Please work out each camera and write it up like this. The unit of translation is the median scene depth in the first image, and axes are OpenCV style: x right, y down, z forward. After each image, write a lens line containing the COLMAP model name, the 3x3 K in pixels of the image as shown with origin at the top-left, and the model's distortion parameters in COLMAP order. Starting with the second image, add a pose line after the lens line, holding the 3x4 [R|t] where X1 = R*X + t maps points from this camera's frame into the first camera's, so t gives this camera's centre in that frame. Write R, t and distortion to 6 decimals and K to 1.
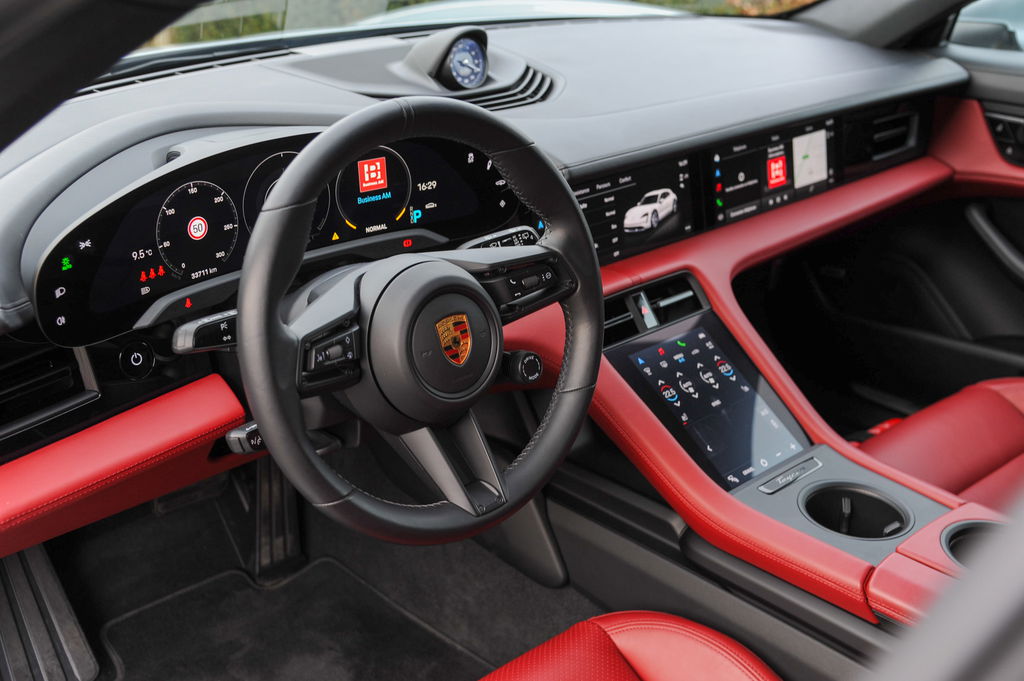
lens RADIAL K [[1184.5, 0, 512.0], [0, 1184.5, 340.5], [0, 0, 1]] dist [0.108438, 0.032337]
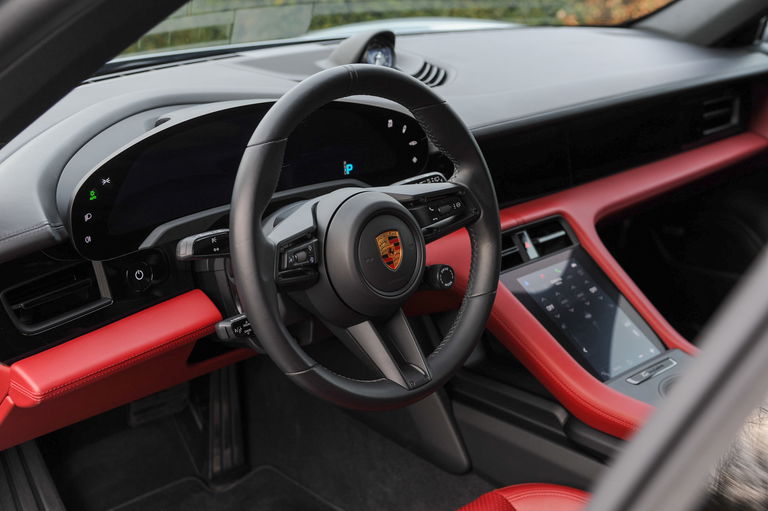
lens RADIAL K [[1020.6, 0, 384.0], [0, 1020.6, 255.5], [0, 0, 1]] dist [0.193771, -0.025834]
pose [[0.999822, -0.018856, -0.000068, -0.040658], [0.018793, 0.996787, -0.077858, 0.067963], [0.001536, 0.077843, 0.996964, -0.080807]]
